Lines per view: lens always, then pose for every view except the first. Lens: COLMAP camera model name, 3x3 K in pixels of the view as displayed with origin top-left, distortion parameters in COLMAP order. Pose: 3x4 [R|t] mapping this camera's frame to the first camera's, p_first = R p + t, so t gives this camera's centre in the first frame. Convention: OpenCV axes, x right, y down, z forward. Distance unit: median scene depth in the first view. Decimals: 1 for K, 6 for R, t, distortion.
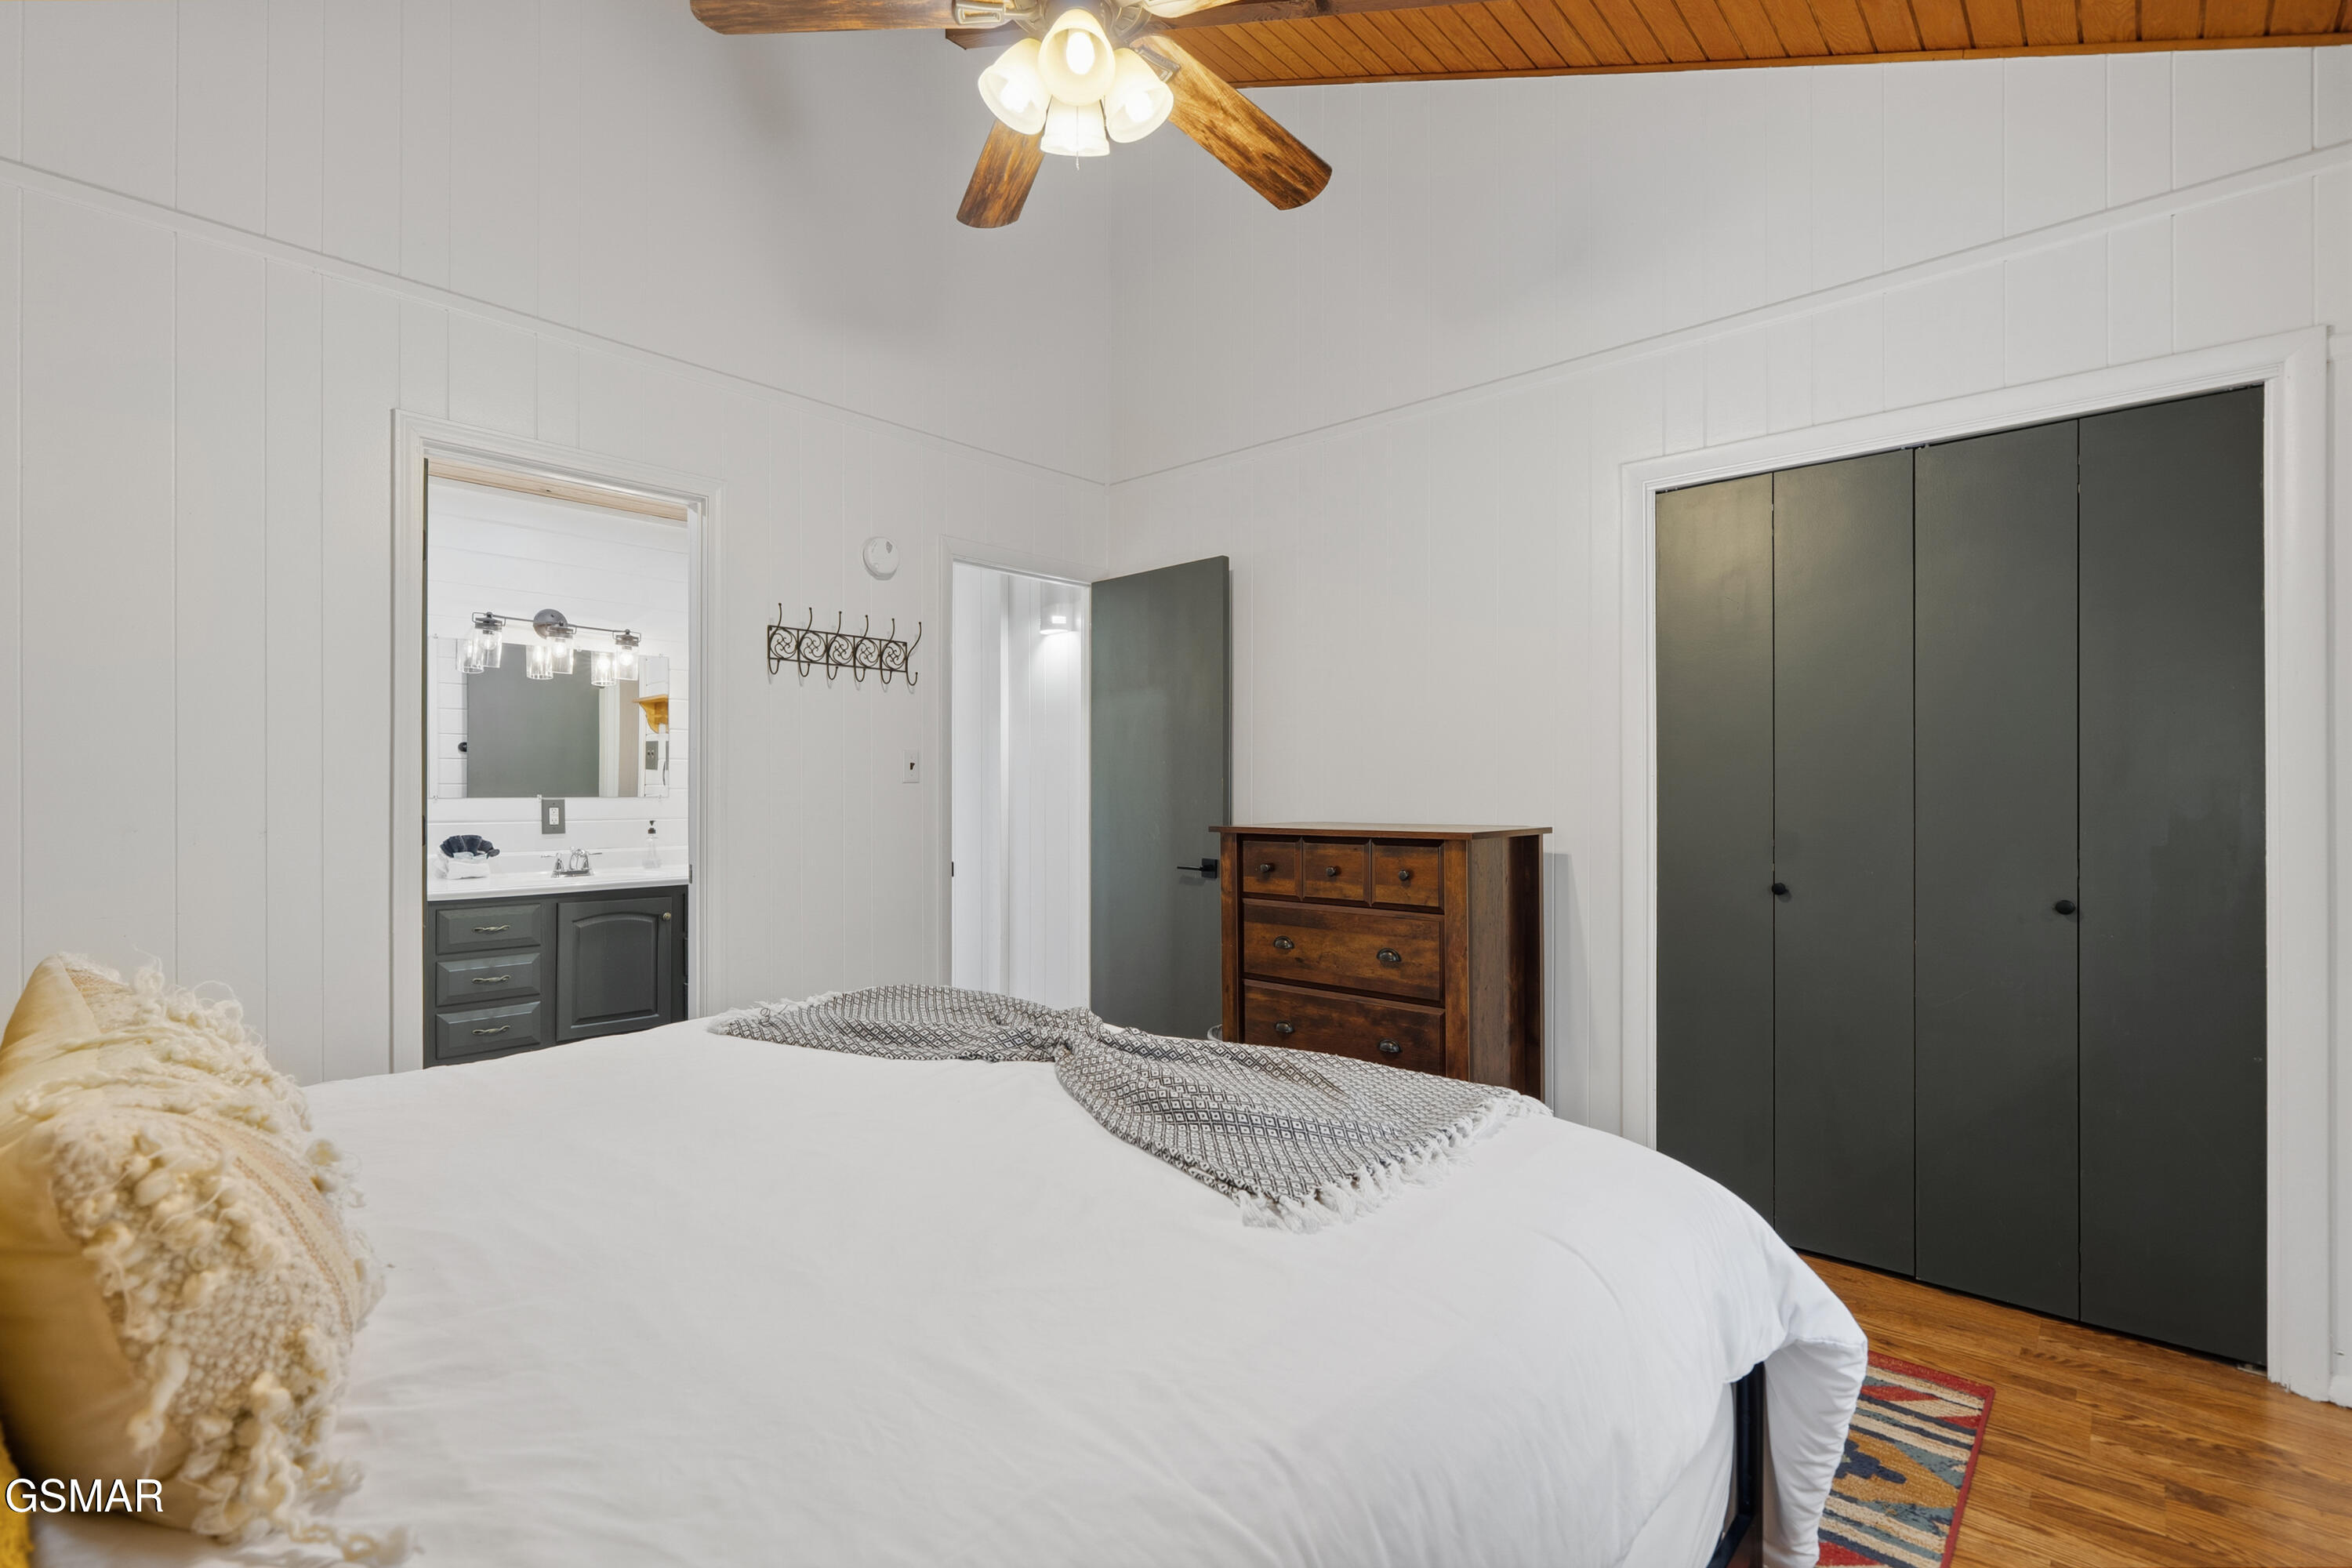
lens RADIAL K [[1072.5, 0, 1176.1], [0, 1072.5, 791.6], [0, 0, 1]] dist [0.001265, 0.000747]
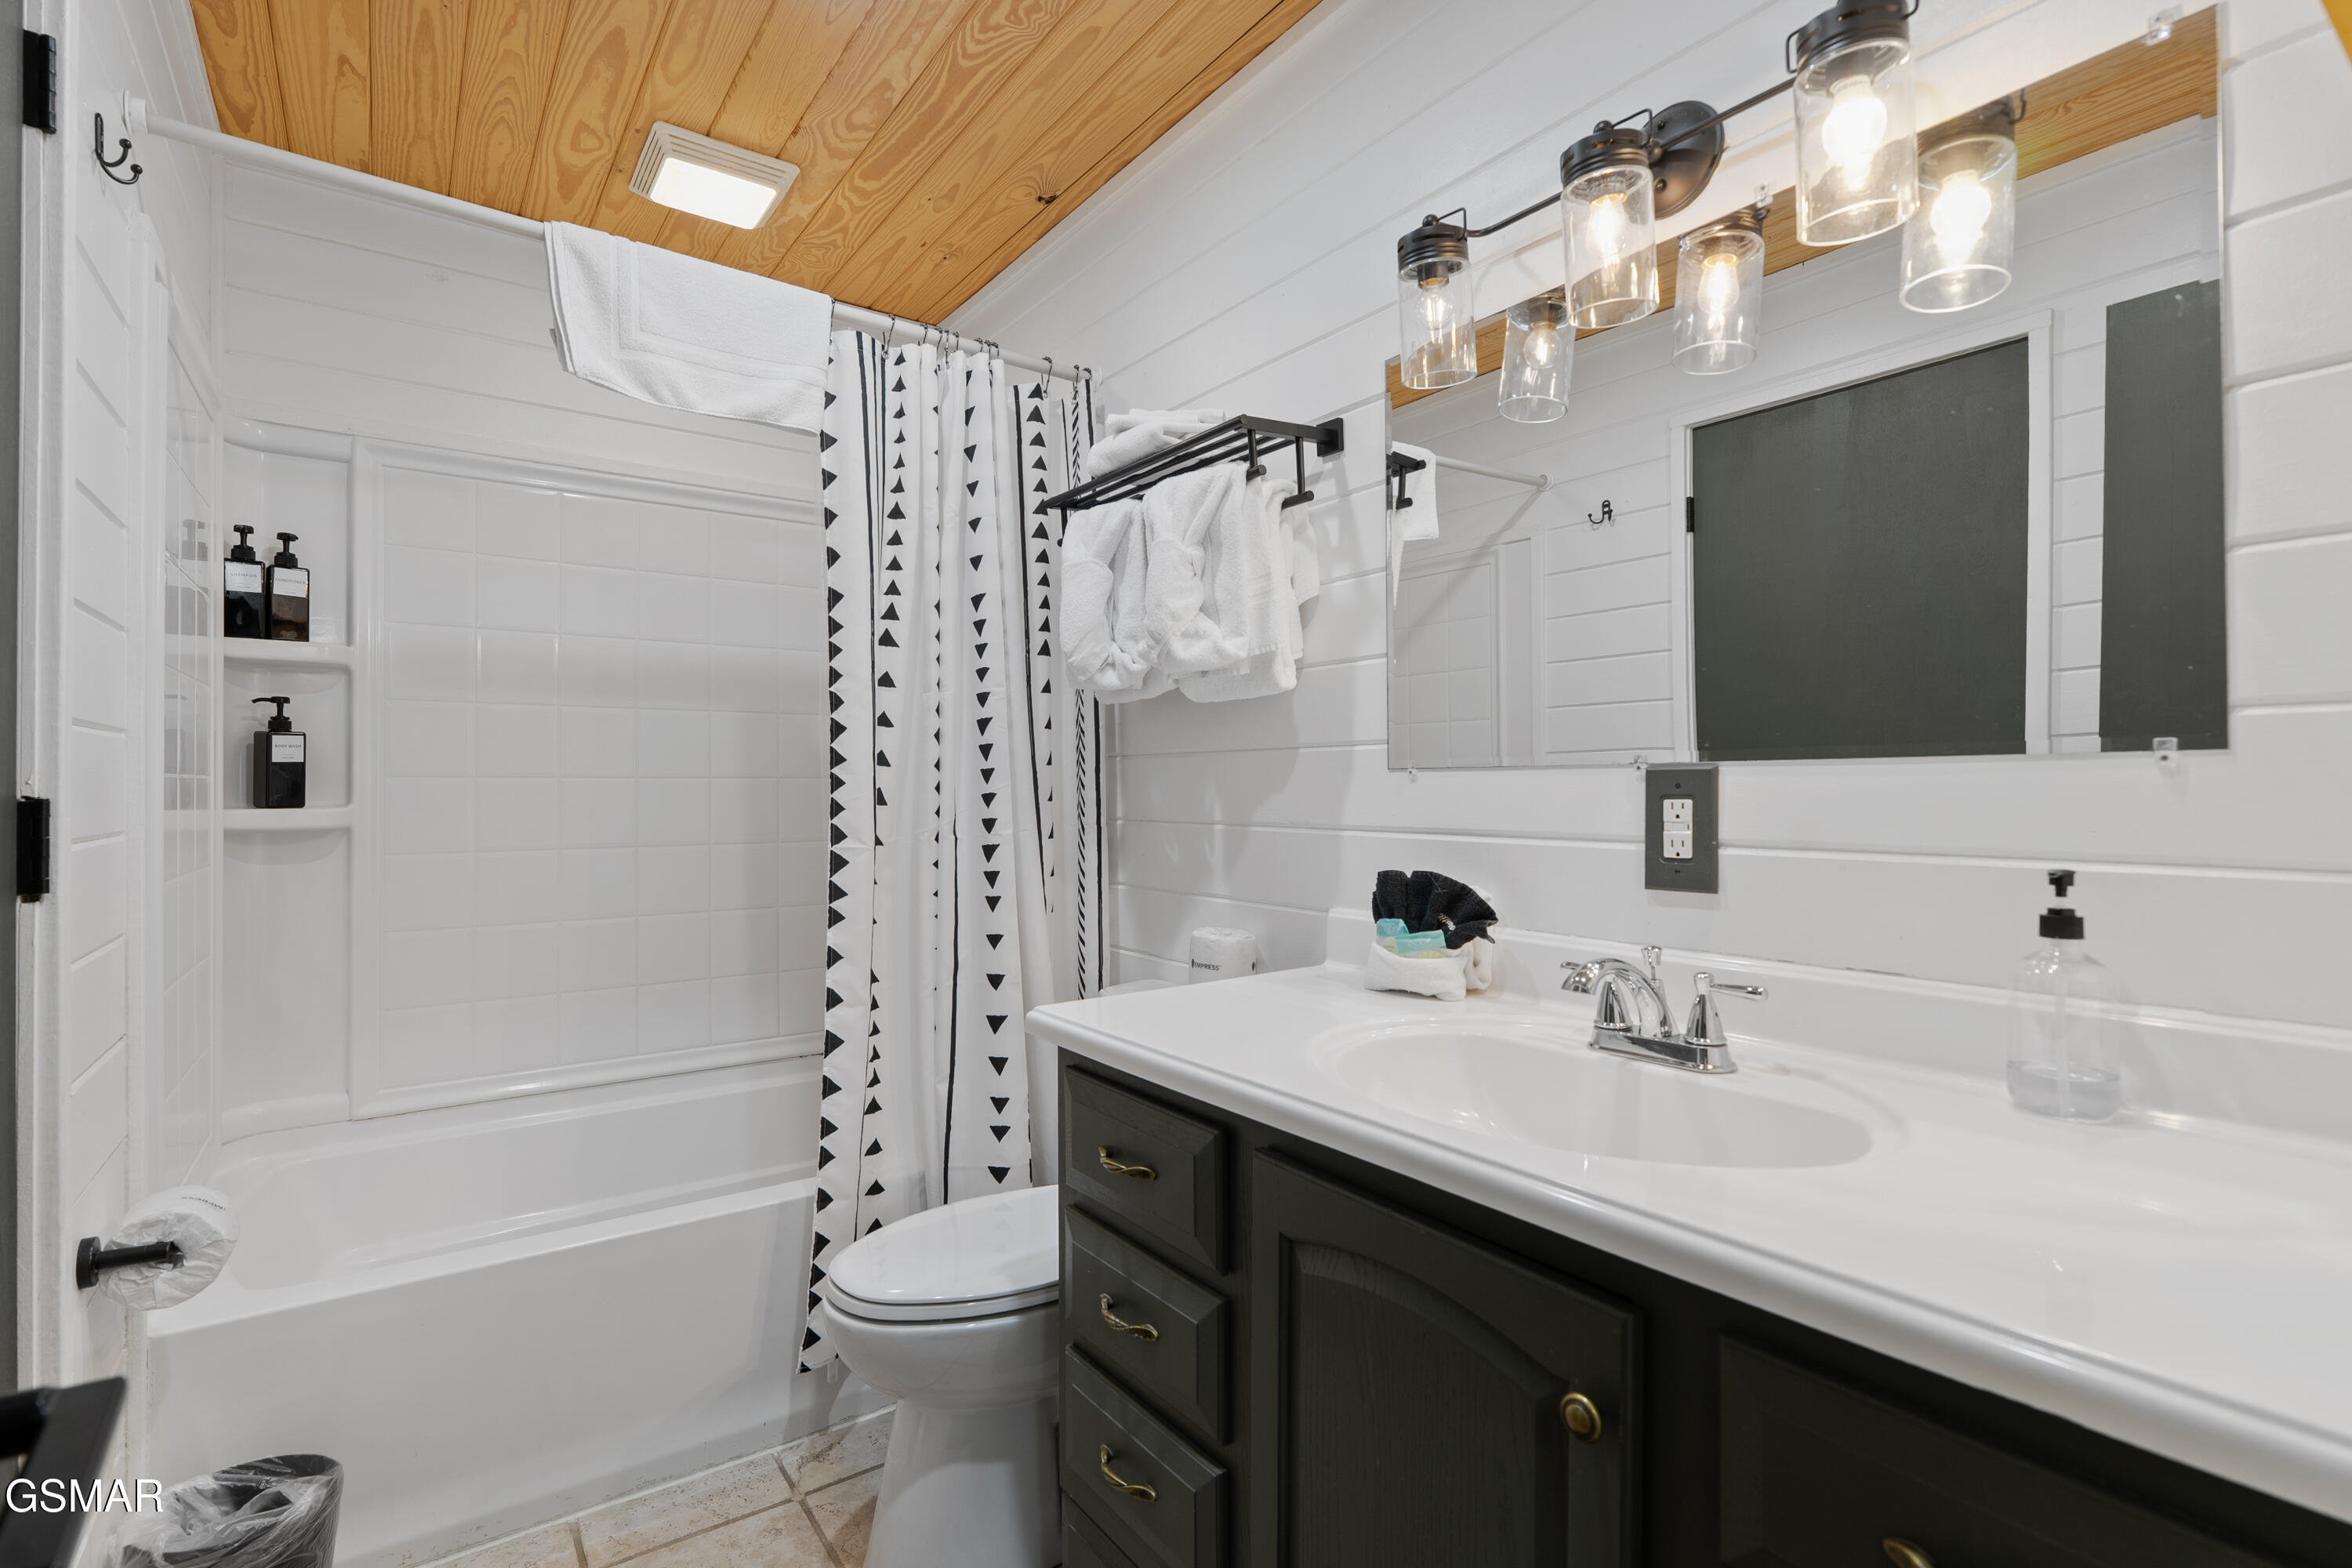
lens RADIAL K [[1072.5, 0, 1175.2], [0, 1072.5, 787.8], [0, 0, 1]] dist [0.001265, 0.000747]
pose [[-0.191857, 0.001090, -0.981422, -0.279220], [0.005447, 0.999985, 0.000046, 0.011526], [0.981408, -0.005337, -0.191860, 0.919994]]
